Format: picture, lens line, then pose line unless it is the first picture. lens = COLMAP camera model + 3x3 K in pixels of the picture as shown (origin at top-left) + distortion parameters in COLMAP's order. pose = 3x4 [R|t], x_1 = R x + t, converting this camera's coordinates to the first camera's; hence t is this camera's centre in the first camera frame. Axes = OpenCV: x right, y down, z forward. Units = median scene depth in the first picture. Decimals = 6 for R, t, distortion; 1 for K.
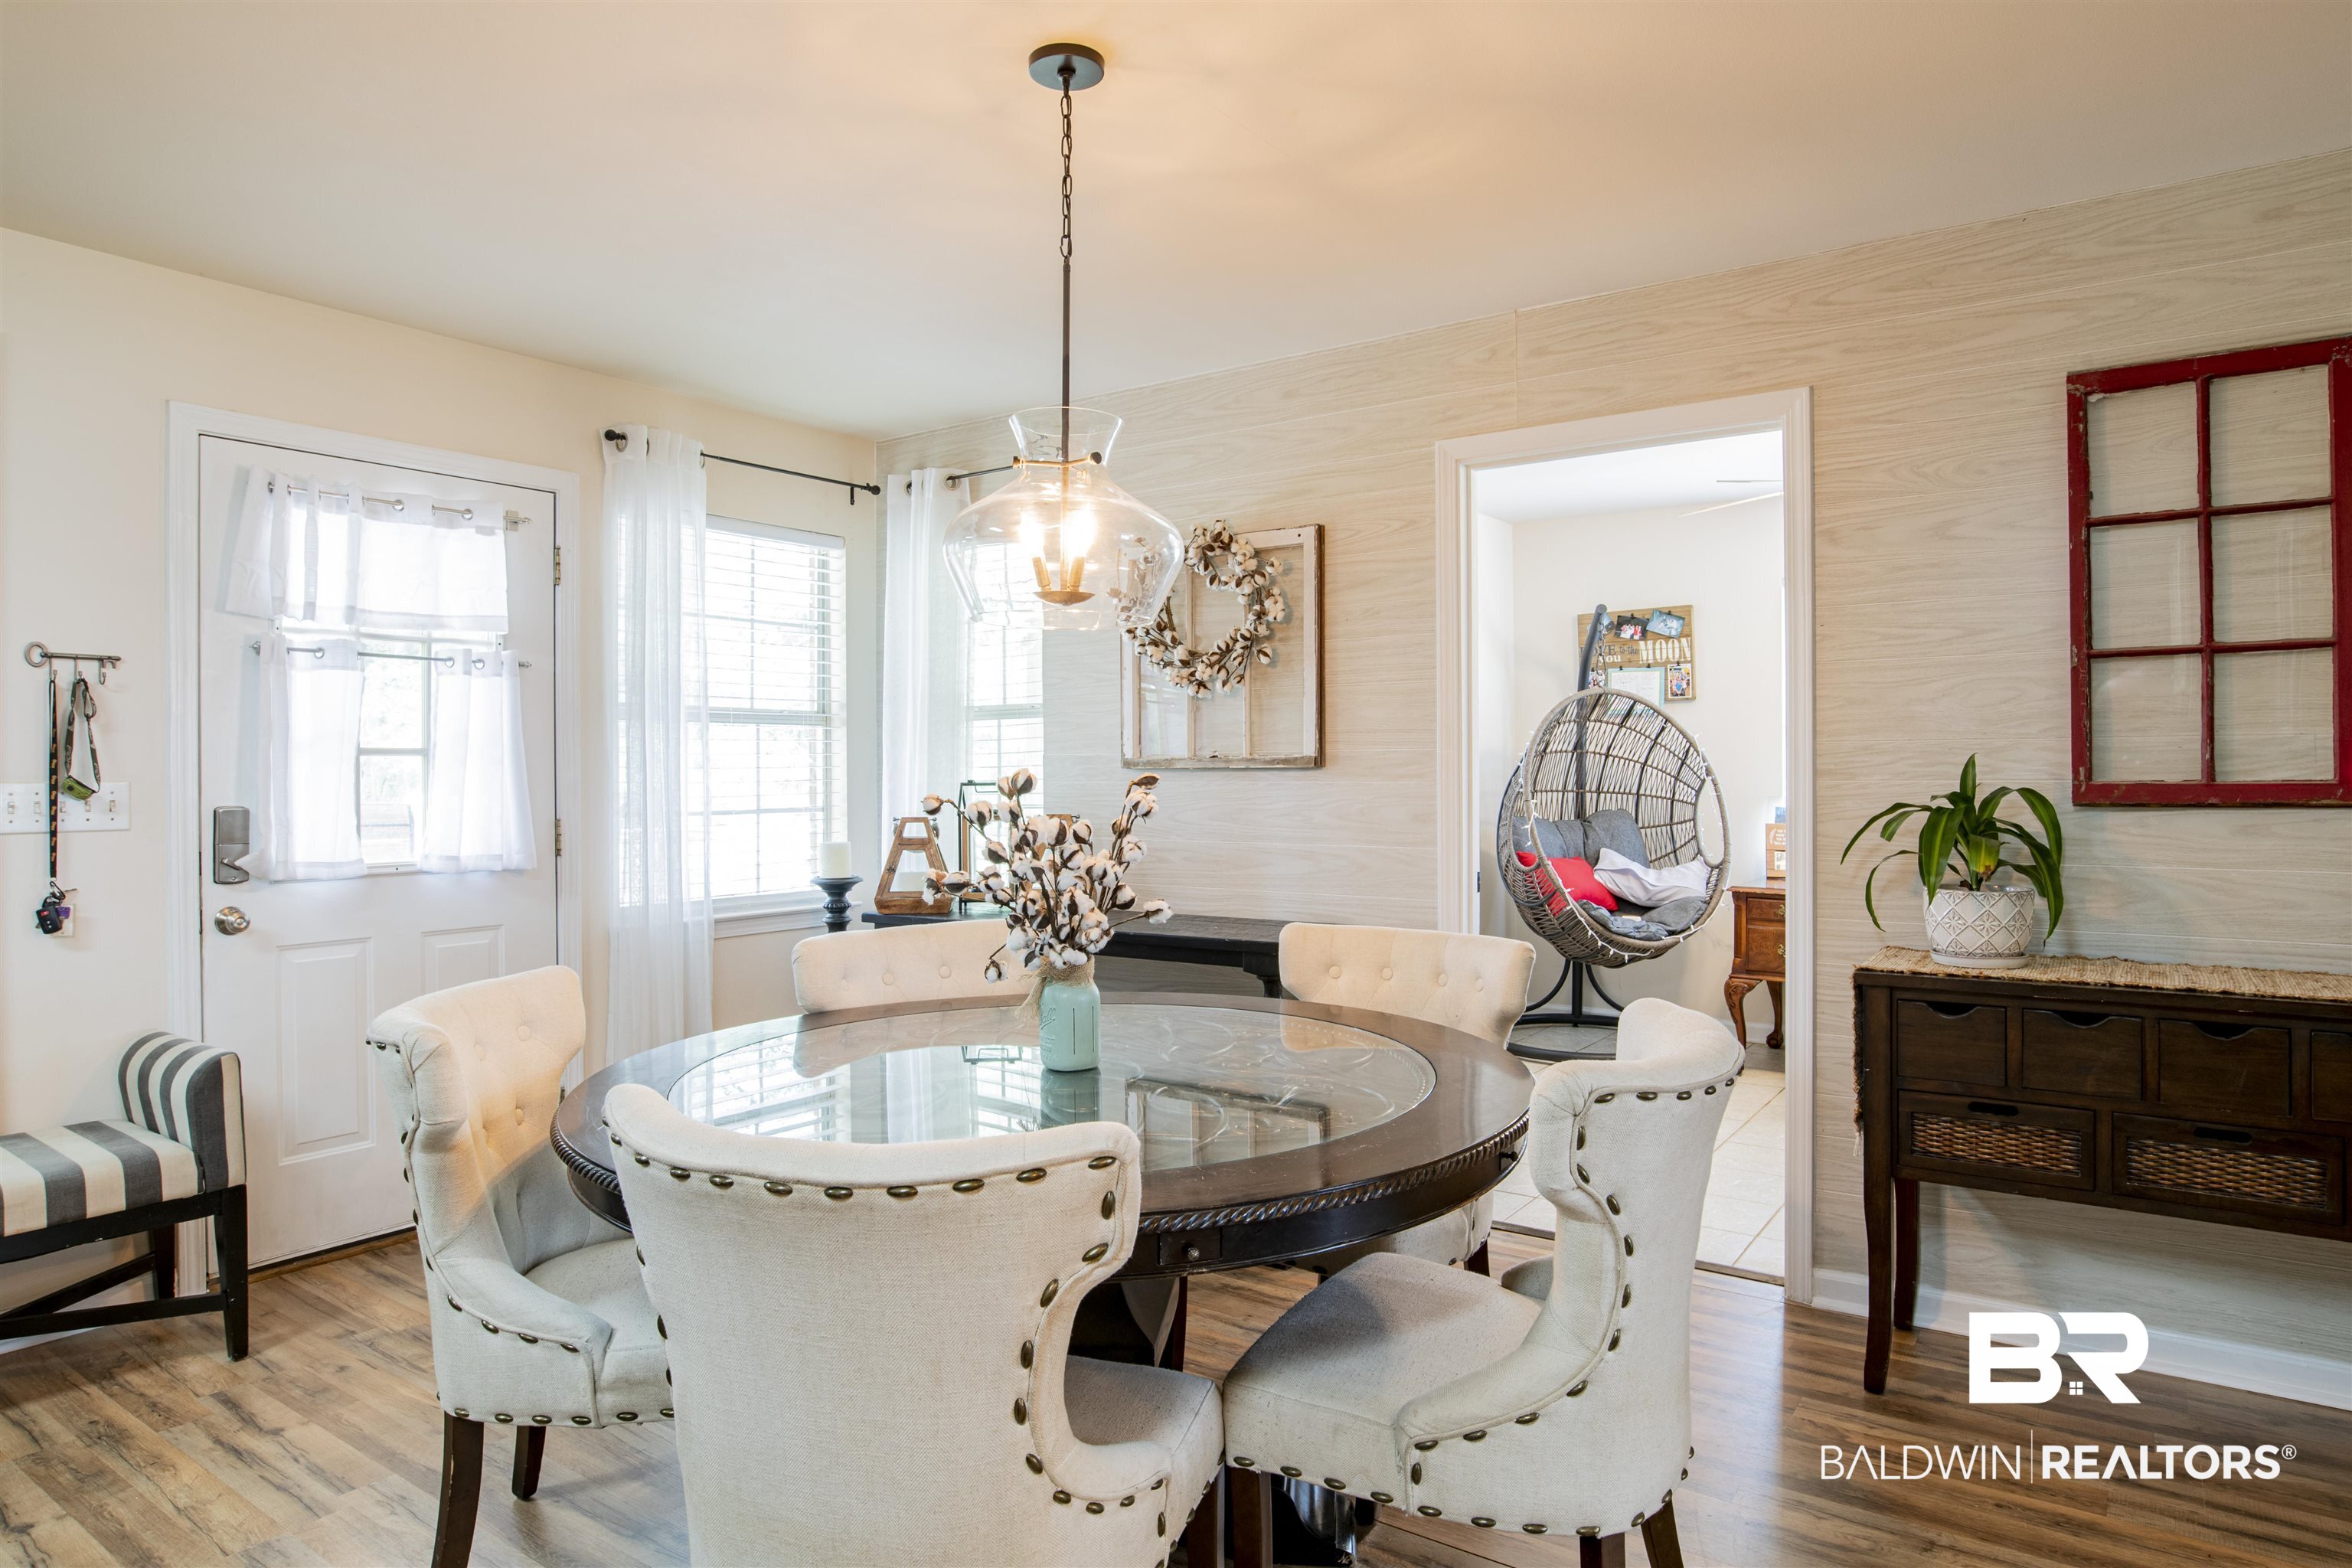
lens RADIAL K [[1394.1, 0, 1175.4], [0, 1394.1, 769.8], [0, 0, 1]] dist [-0.033156, 0.000030]
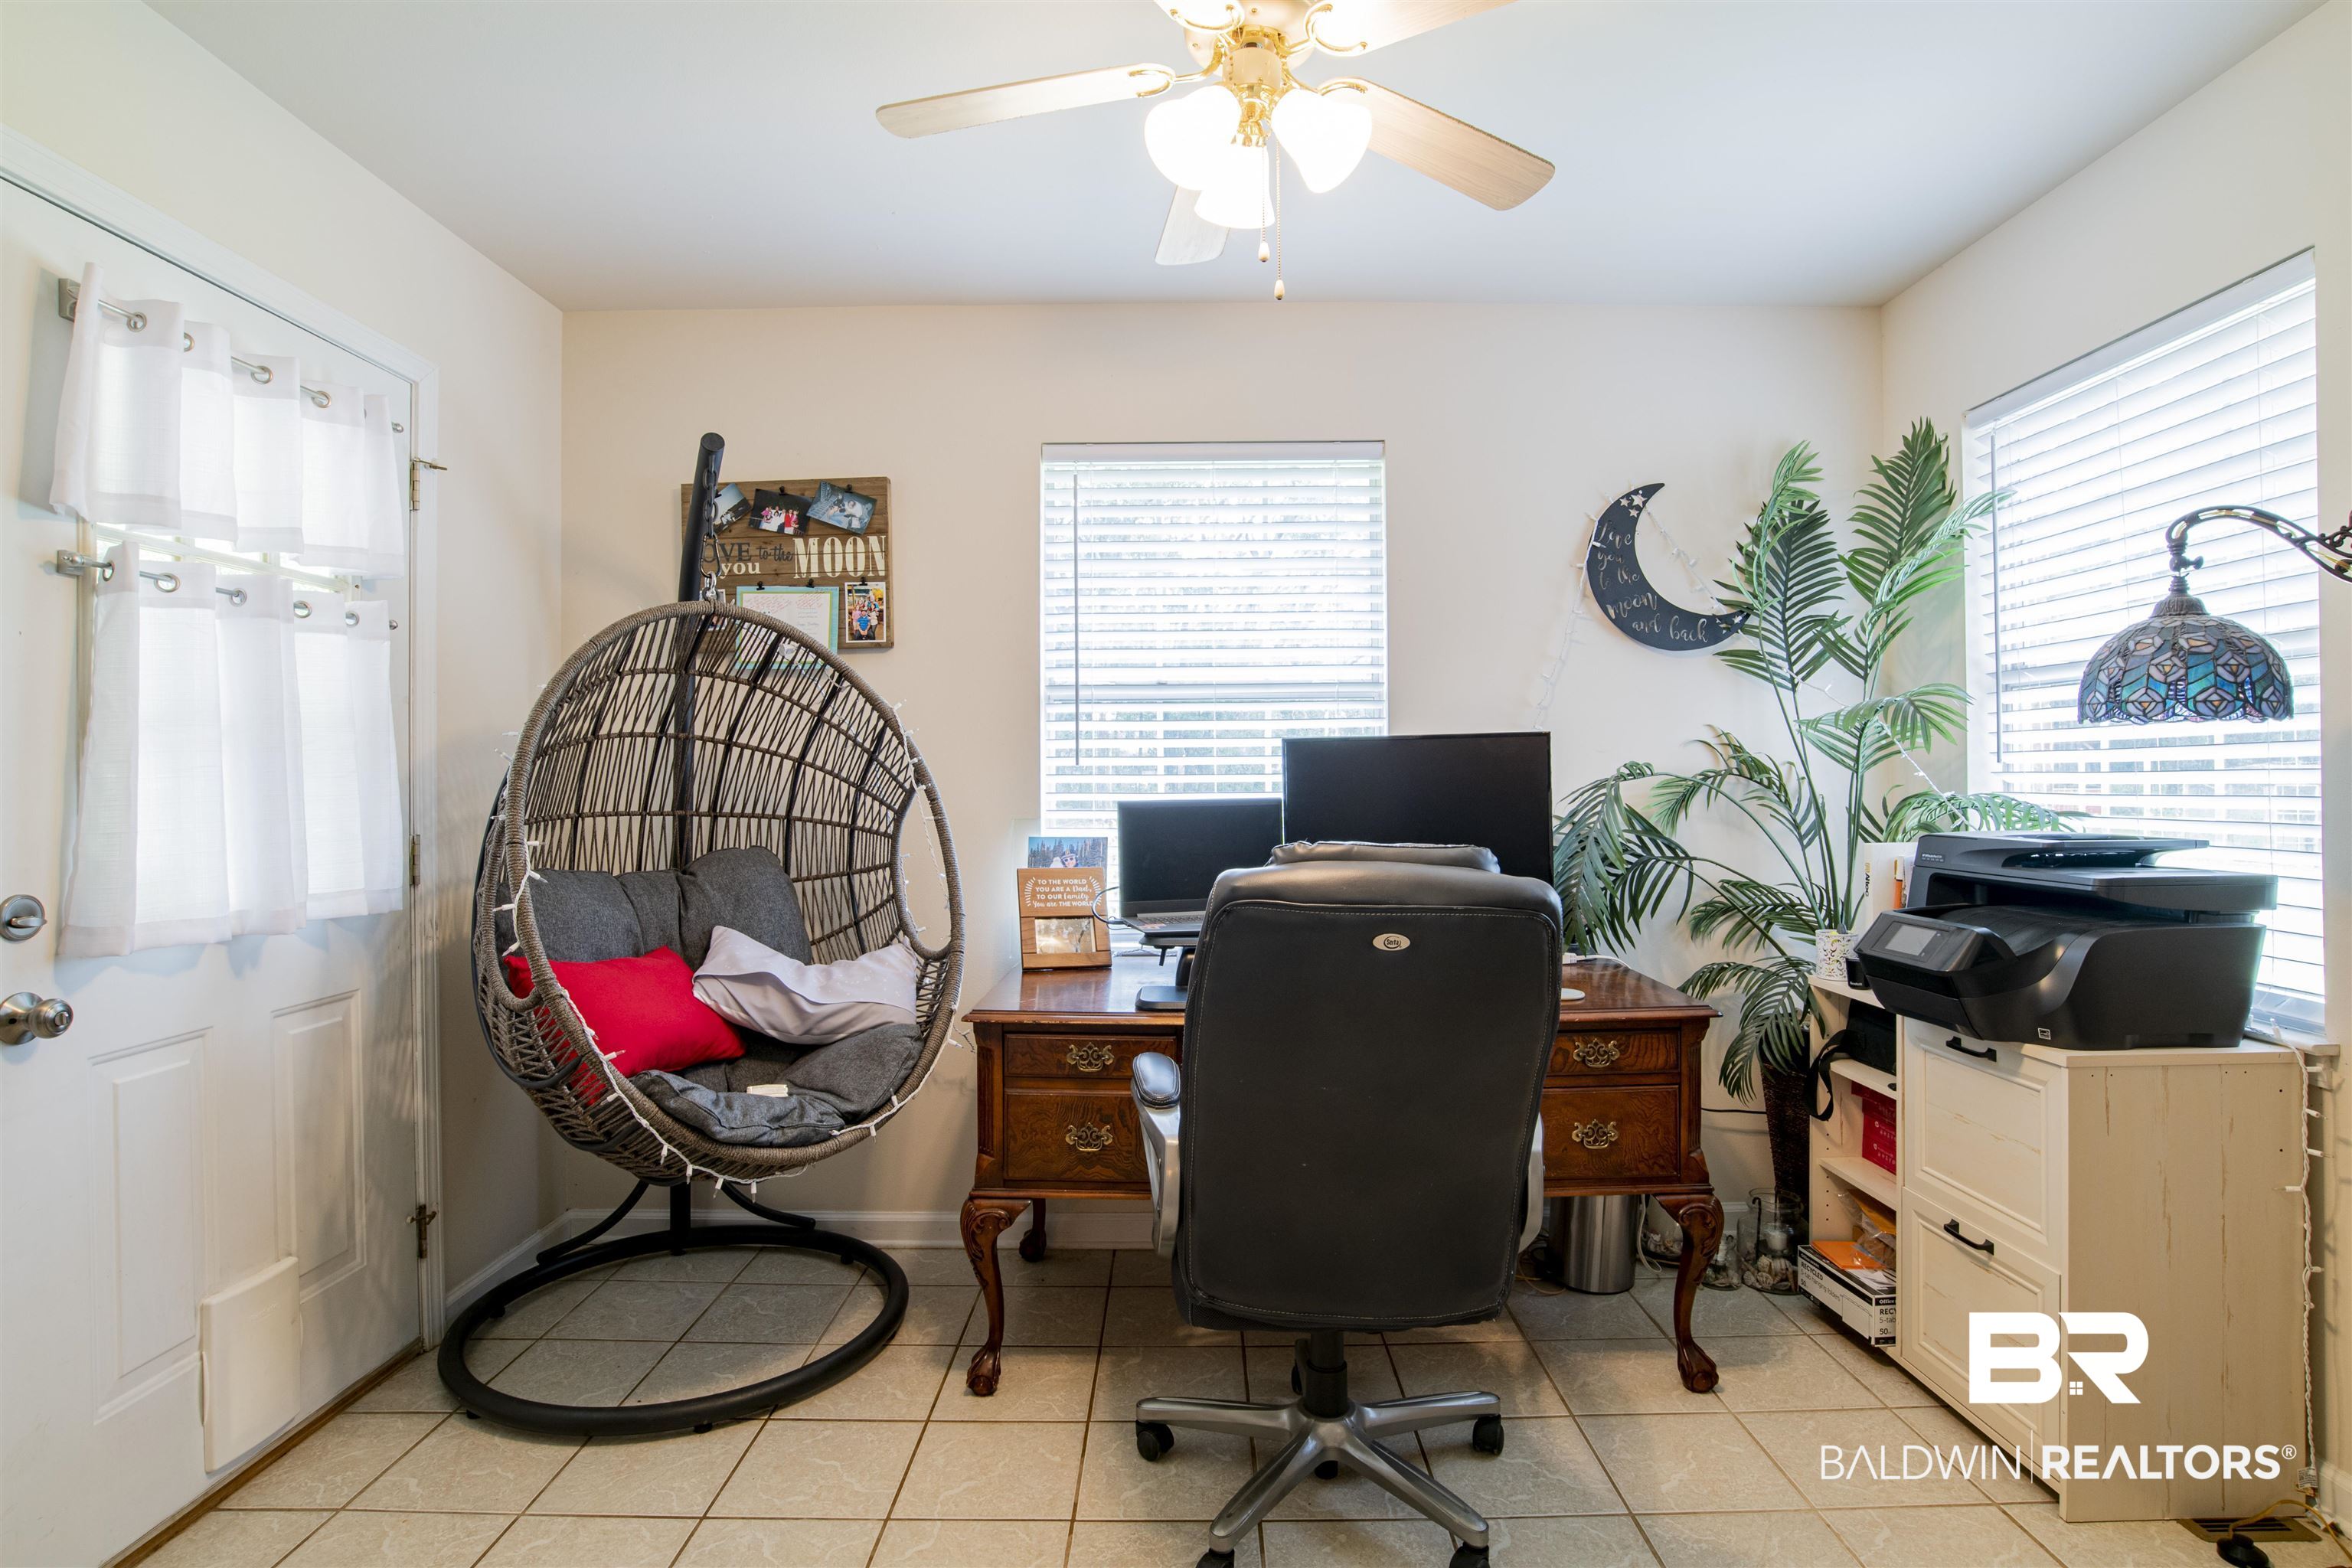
lens RADIAL K [[1199.3, 0, 1187.5], [0, 1199.3, 773.0], [0, 0, 1]] dist [-0.063296, 0.024870]
pose [[0.813964, 0.005811, 0.580886, 0.196910], [-0.000346, 0.999955, -0.009518, 0.004766], [-0.580915, 0.007546, 0.813930, 0.552690]]
